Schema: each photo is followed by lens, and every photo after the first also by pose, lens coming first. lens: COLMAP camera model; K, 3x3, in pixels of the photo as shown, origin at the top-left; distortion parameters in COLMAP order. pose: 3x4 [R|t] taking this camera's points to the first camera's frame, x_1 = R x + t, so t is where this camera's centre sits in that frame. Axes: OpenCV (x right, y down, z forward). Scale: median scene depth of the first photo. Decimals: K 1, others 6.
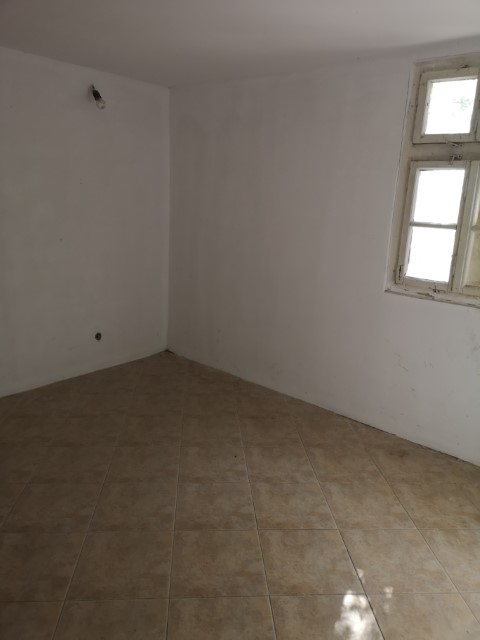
lens RADIAL K [[489.1, 0, 238.8], [0, 489.1, 318.2], [0, 0, 1]] dist [0.050731, -0.047083]
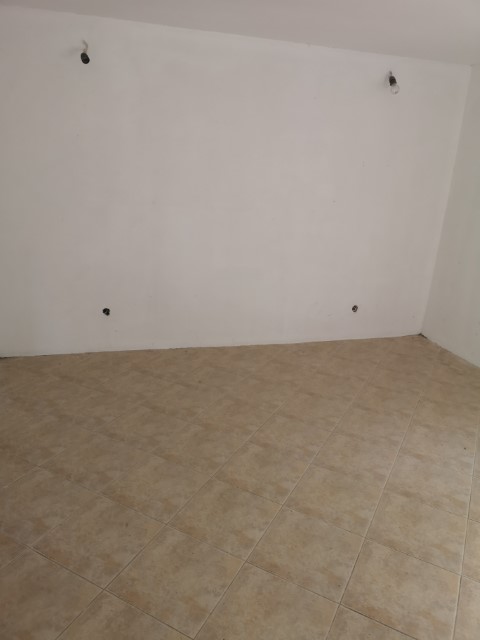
lens RADIAL K [[489.1, 0, 241.3], [0, 489.1, 320.0], [0, 0, 1]] dist [0.050731, -0.047083]
pose [[0.847734, 0.171722, -0.501855, 0.073030], [-0.150671, 0.985129, 0.082573, 0.015499], [0.508572, 0.005615, 0.861001, -0.089851]]
